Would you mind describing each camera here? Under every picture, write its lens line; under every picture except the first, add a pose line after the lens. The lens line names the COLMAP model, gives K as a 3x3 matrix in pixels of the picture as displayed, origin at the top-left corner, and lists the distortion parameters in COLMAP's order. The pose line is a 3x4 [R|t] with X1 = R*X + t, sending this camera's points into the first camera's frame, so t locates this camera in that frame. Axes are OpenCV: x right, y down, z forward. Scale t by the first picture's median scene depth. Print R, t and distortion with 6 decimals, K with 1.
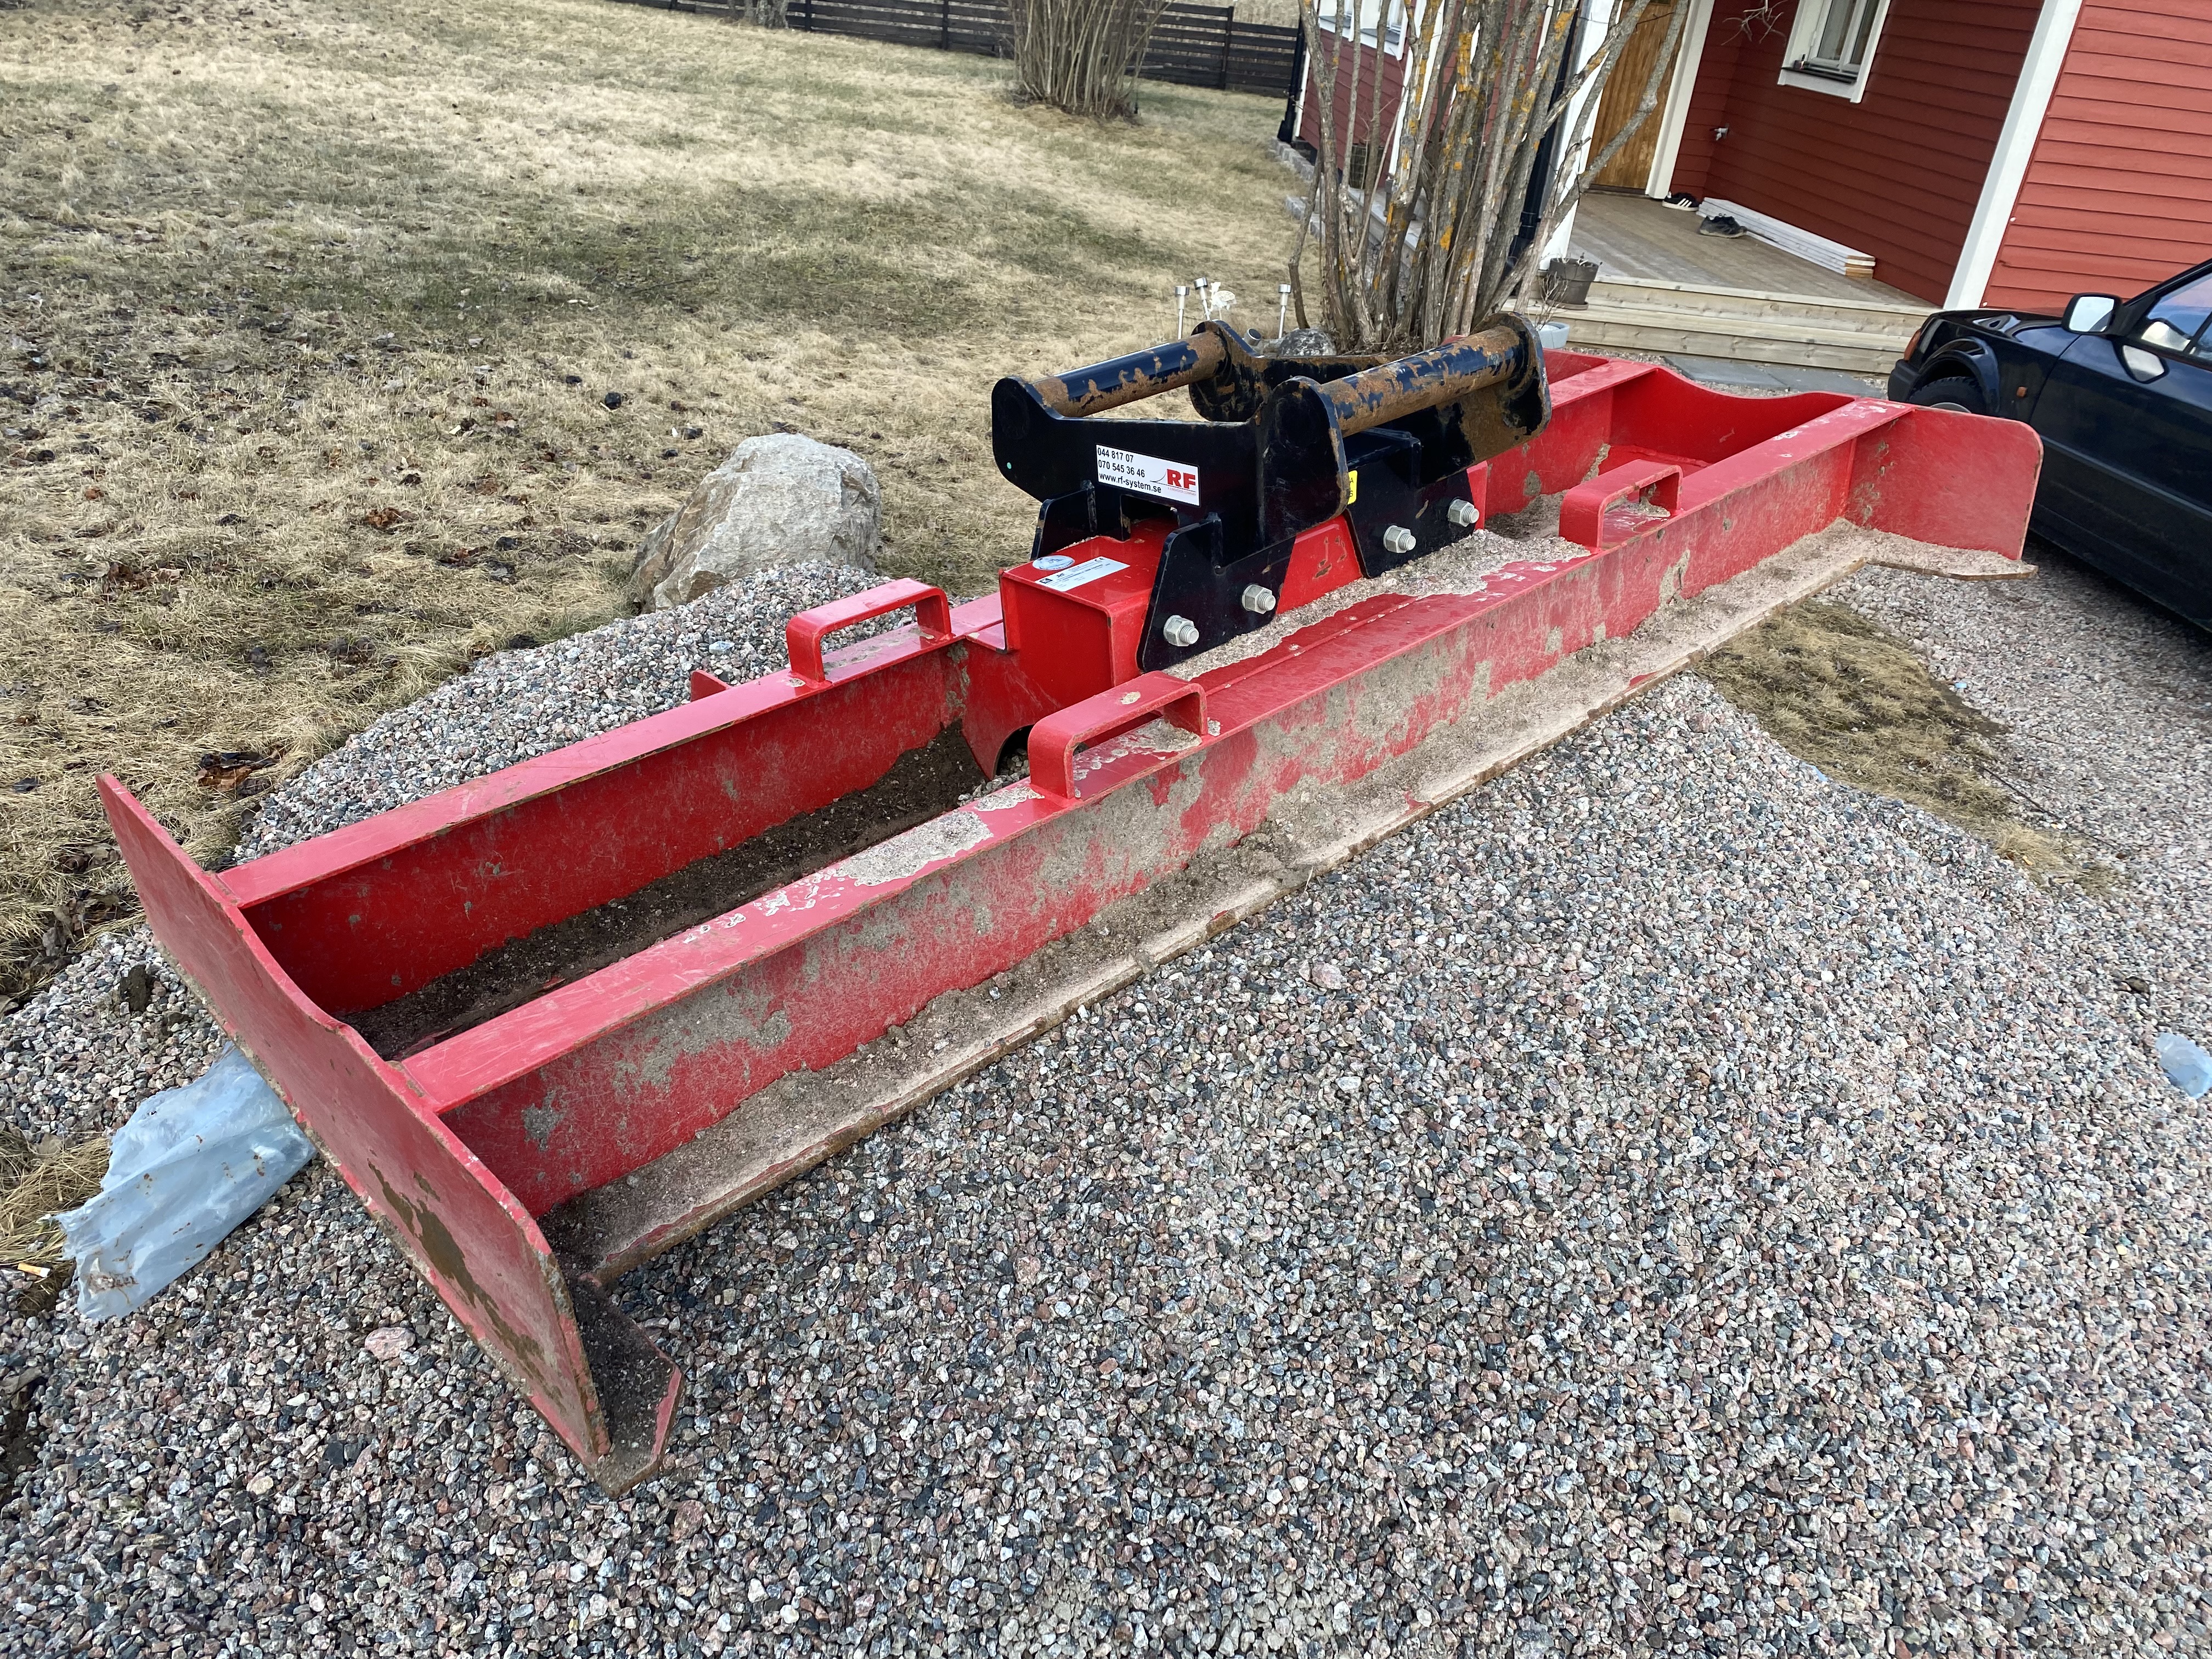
lens RADIAL K [[1678.2, 0, 1110.3], [0, 1678.2, 832.5], [0, 0, 1]] dist [0.014870, -0.015226]
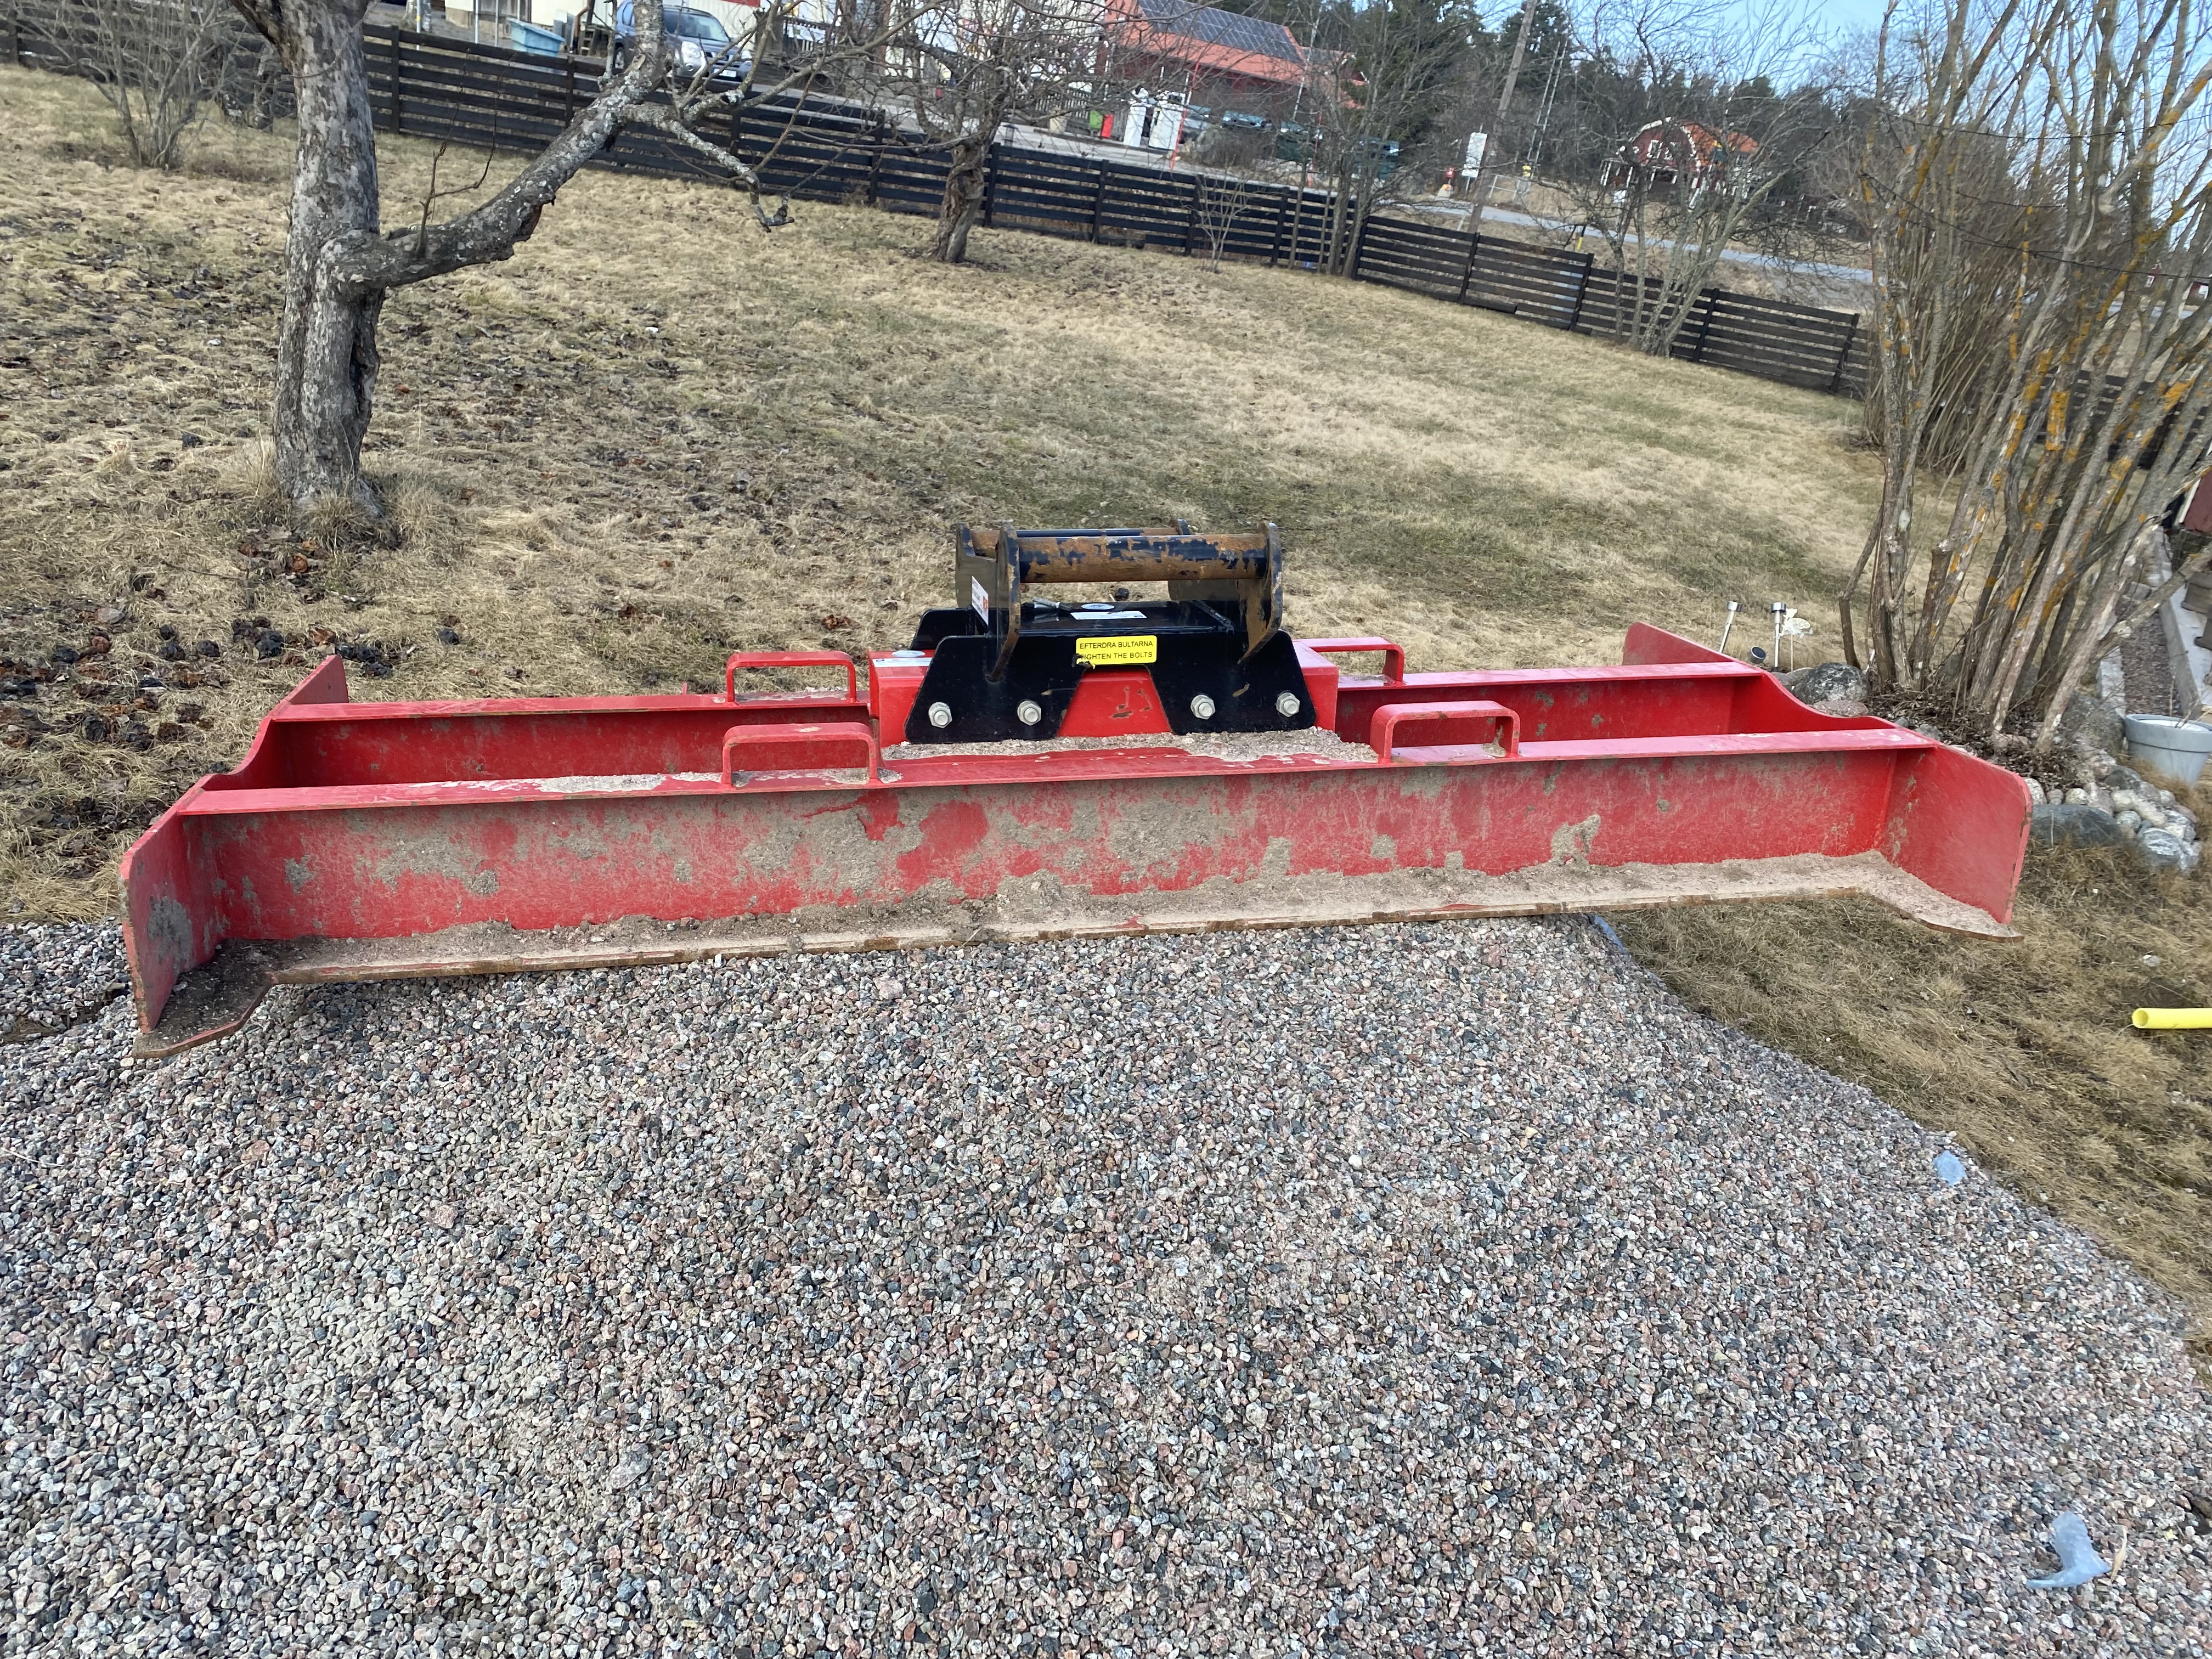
lens RADIAL K [[1678.2, 0, 1102.1], [0, 1678.2, 822.7], [0, 0, 1]] dist [0.014870, -0.015226]
pose [[0.852556, 0.232908, -0.467870, 0.673917], [-0.310094, 0.946036, -0.094114, 0.031833], [0.420702, 0.225321, 0.878772, -0.028360]]
